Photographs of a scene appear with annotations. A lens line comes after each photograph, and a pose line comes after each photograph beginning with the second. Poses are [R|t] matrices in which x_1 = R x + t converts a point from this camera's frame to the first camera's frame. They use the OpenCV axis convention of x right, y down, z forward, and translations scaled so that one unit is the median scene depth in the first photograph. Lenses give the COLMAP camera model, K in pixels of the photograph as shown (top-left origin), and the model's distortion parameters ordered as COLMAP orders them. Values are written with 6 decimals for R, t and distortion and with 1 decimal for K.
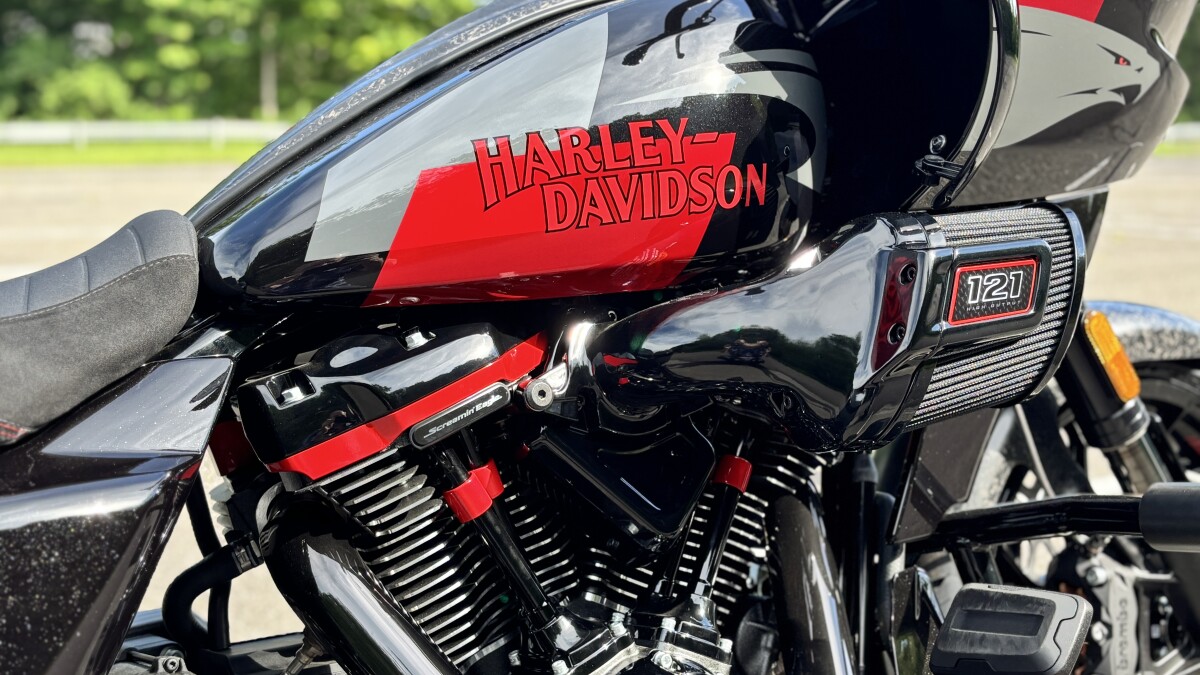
lens RADIAL K [[1464.8, 0, 600.0], [0, 1464.8, 337.5], [0, 0, 1]] dist [-0.000397, -0.008784]
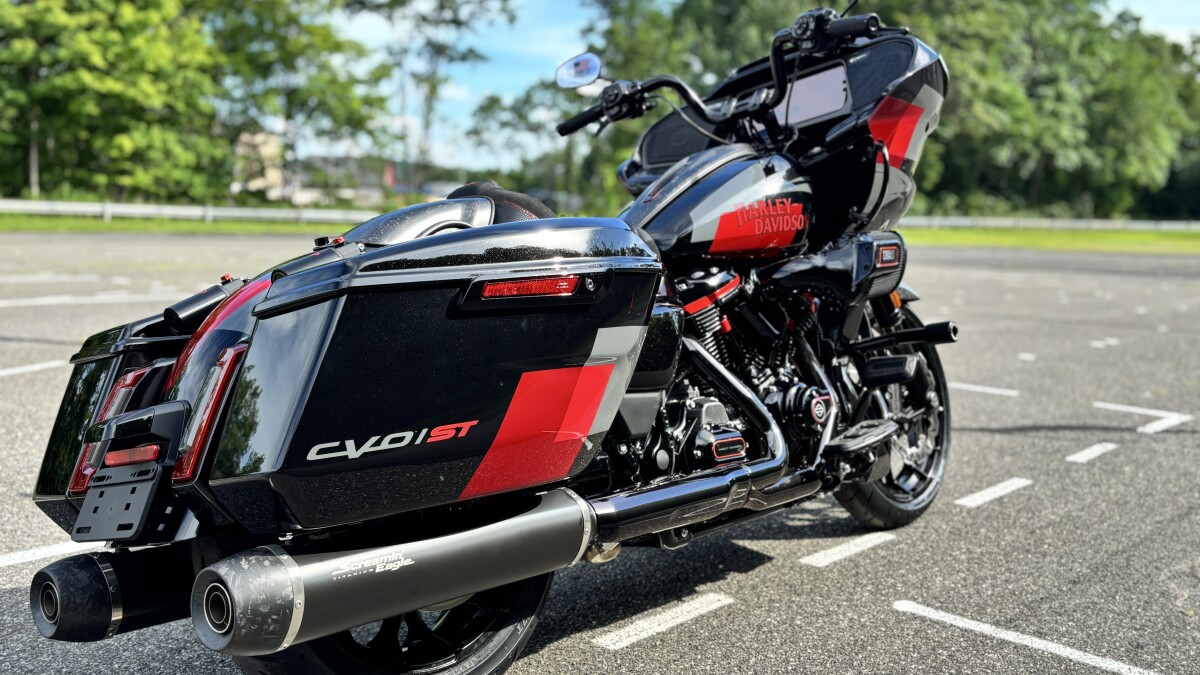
lens RADIAL K [[1165.0, 0, 600.0], [0, 1165.0, 337.5], [0, 0, 1]] dist [-0.011945, -0.020623]
pose [[0.966044, -0.007492, 0.258270, -0.948963], [0.017102, 0.999242, -0.034981, 0.214461], [-0.257812, 0.038210, 0.965439, -1.210010]]
